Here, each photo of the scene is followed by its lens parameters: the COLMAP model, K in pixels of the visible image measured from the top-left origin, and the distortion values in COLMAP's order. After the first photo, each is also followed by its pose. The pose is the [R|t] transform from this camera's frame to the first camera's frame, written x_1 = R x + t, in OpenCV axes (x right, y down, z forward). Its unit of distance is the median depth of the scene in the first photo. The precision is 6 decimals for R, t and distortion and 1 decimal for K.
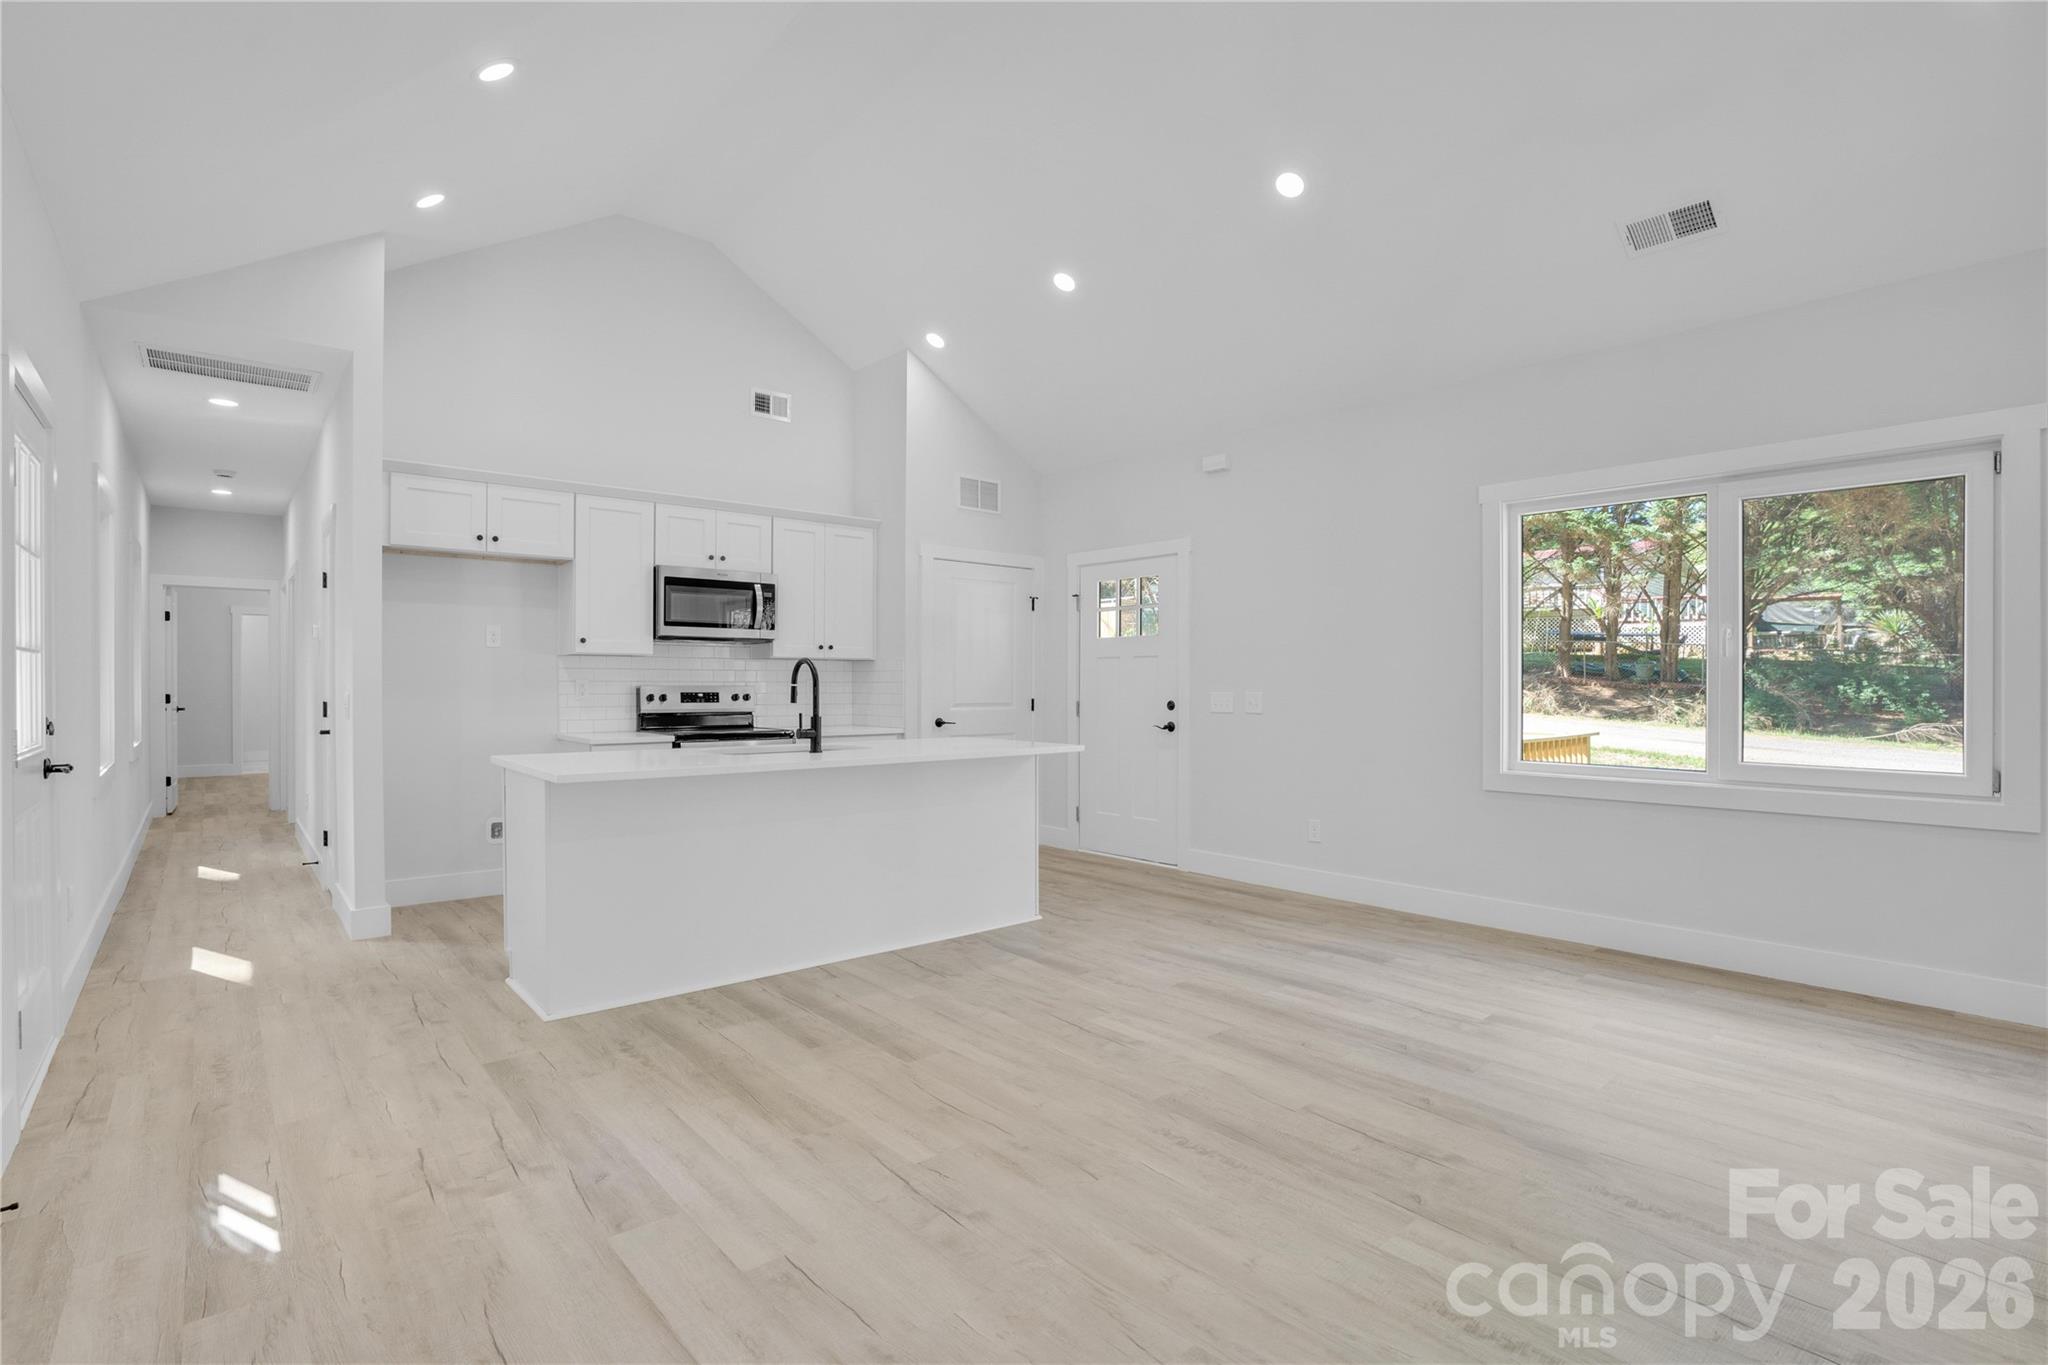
lens RADIAL K [[970.6, 0, 1007.8], [0, 970.6, 683.0], [0, 0, 1]] dist [-0.063072, 0.018431]
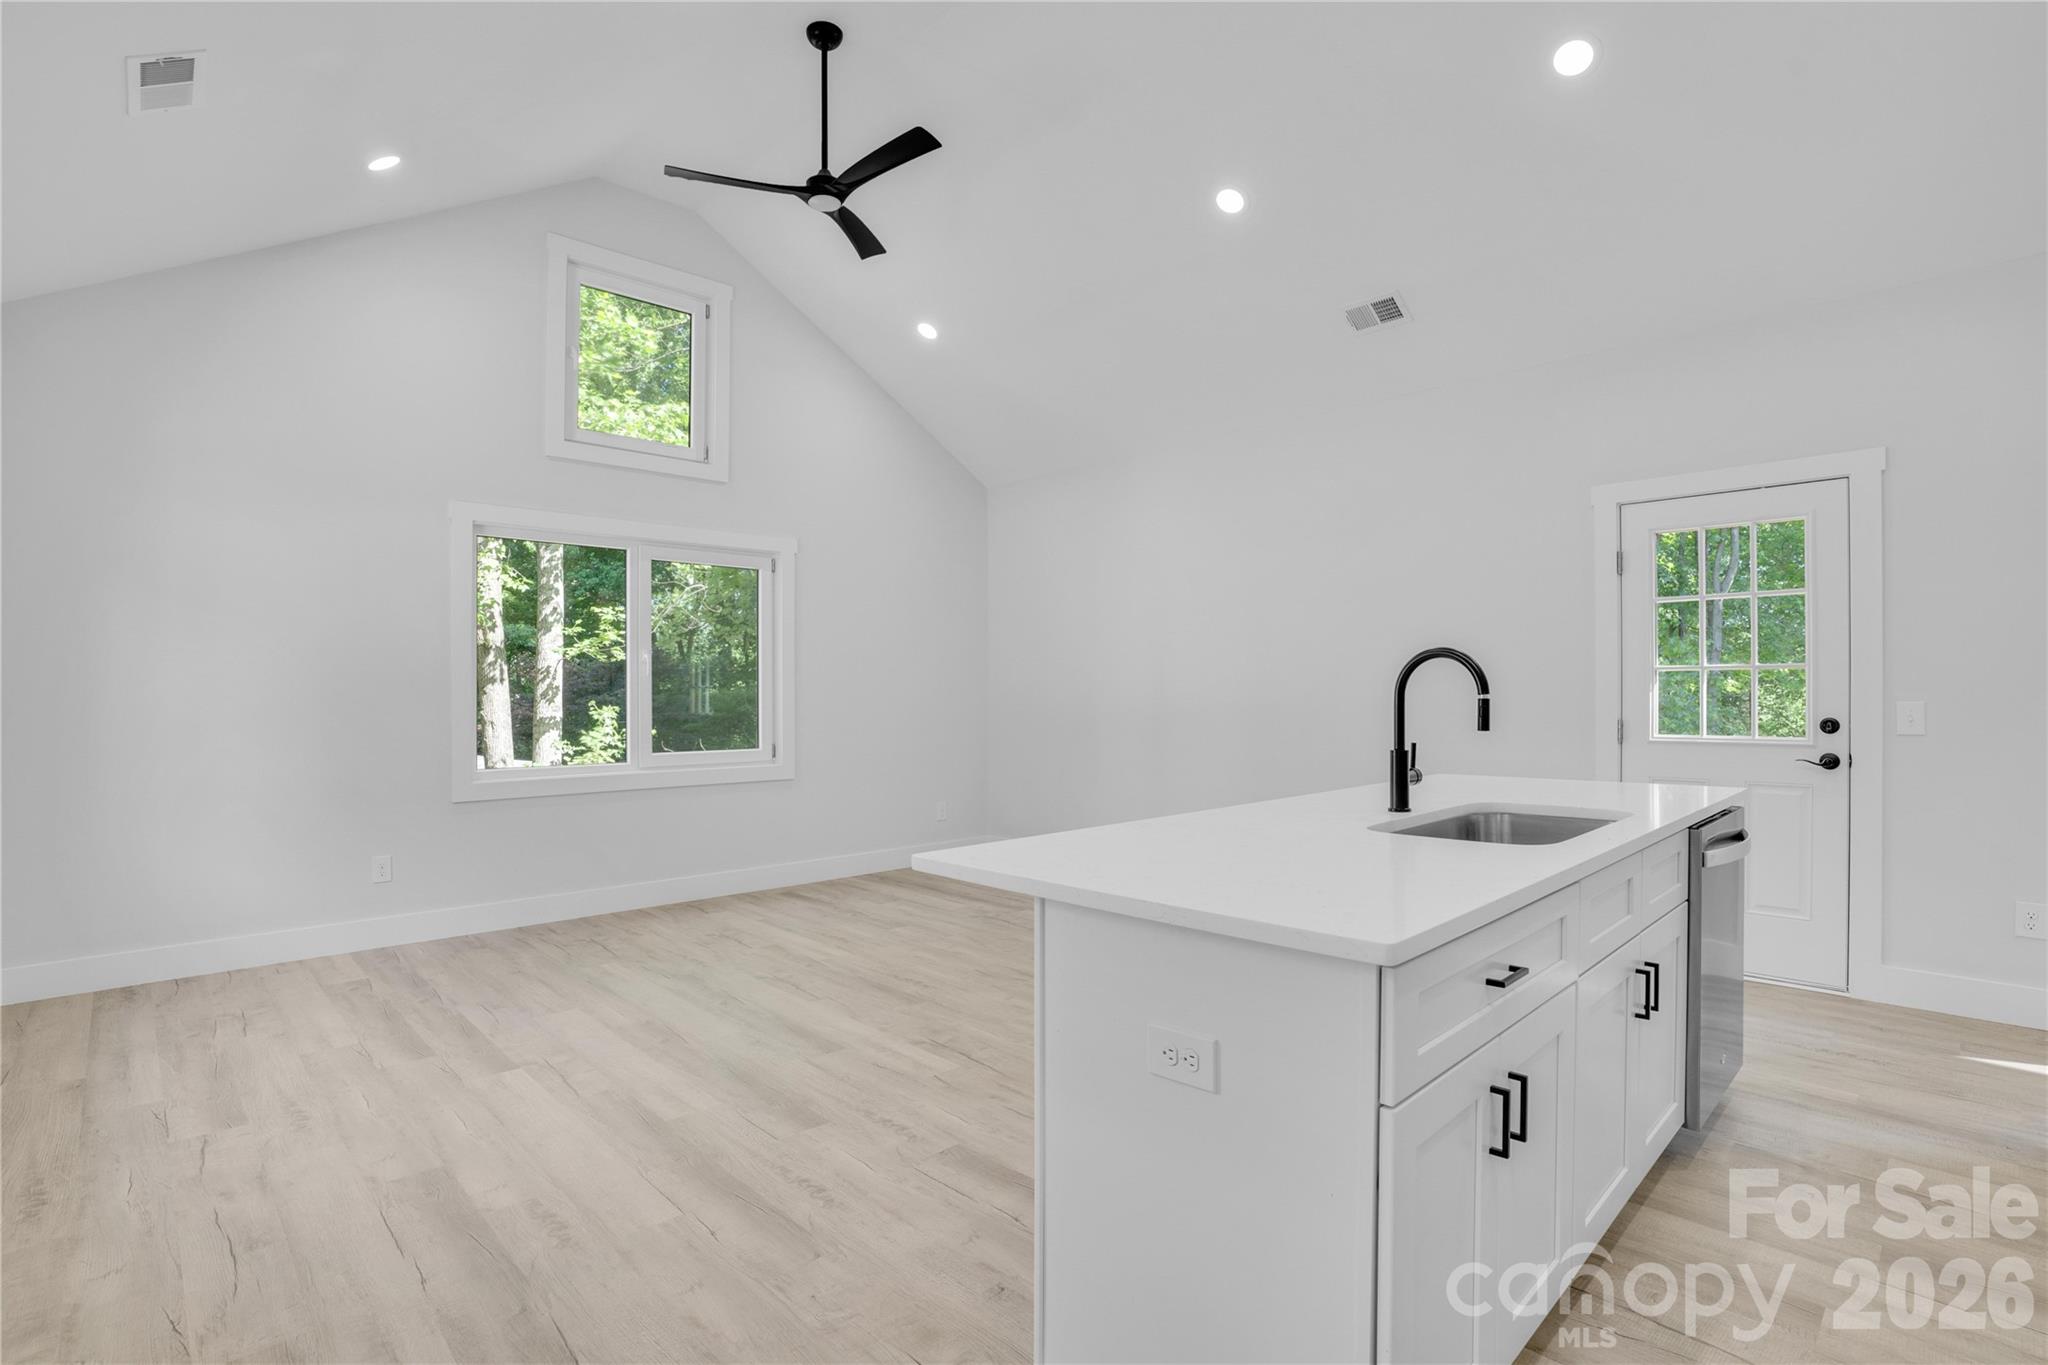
lens RADIAL K [[970.6, 0, 1016.0], [0, 970.6, 679.4], [0, 0, 1]] dist [-0.063072, 0.018431]
pose [[-0.998322, 0.001859, -0.057877, 0.055522], [0.002587, 0.999918, -0.012502, -0.001176], [0.057850, -0.012631, -0.998245, 1.287620]]
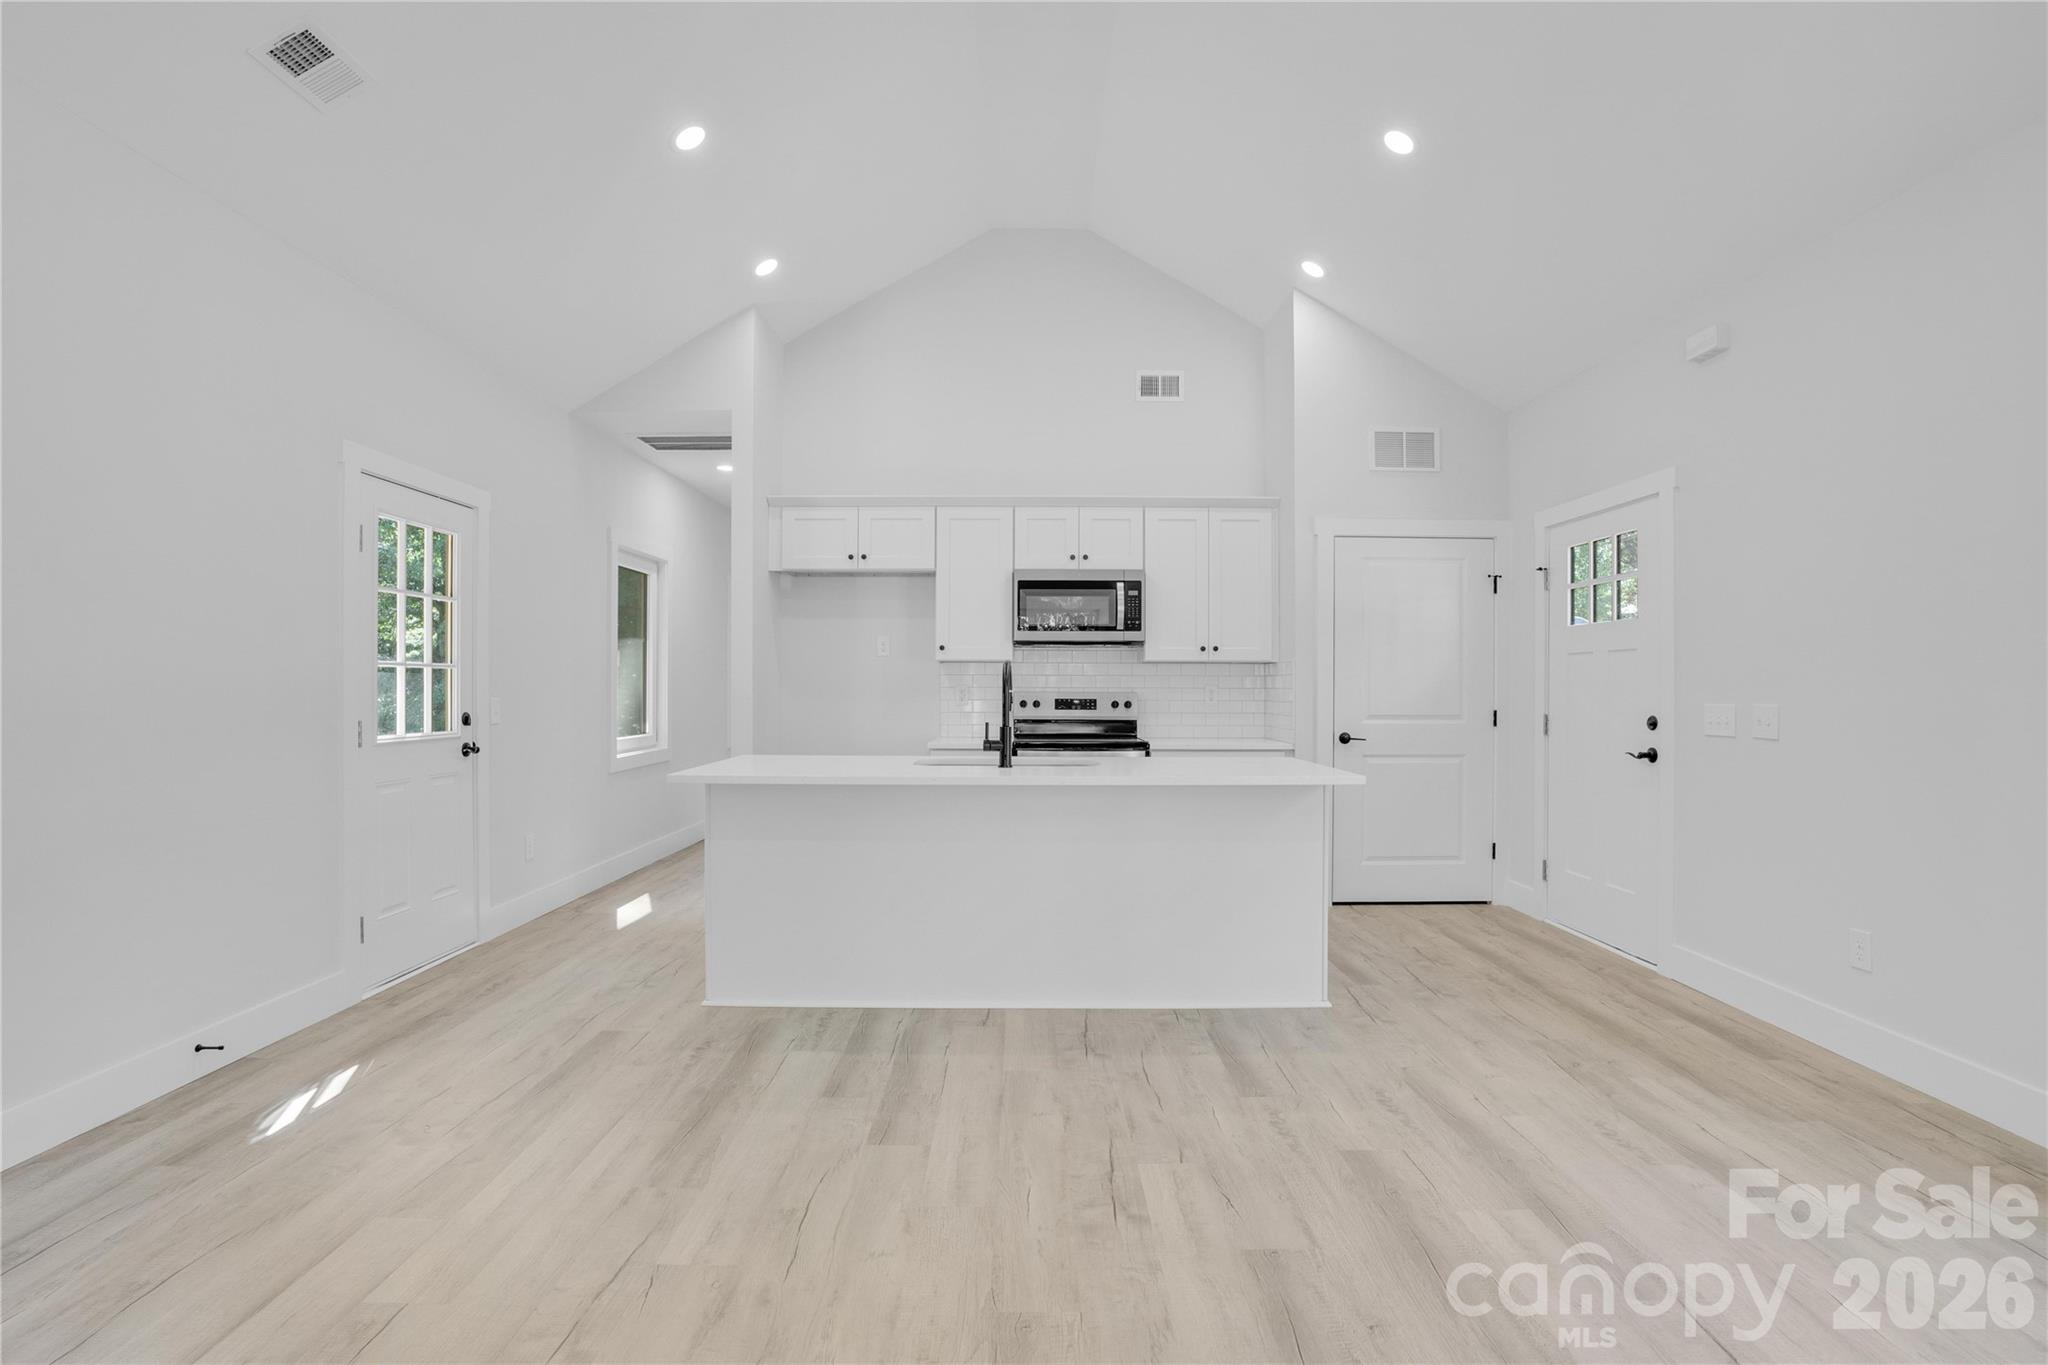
lens RADIAL K [[970.6, 0, 1019.6], [0, 970.6, 690.0], [0, 0, 1]] dist [-0.063072, 0.018431]
pose [[0.756892, 0.002271, -0.653536, 0.322051], [-0.001454, 0.999997, 0.001790, -0.000662], [0.653539, -0.000404, 0.756893, 0.275222]]
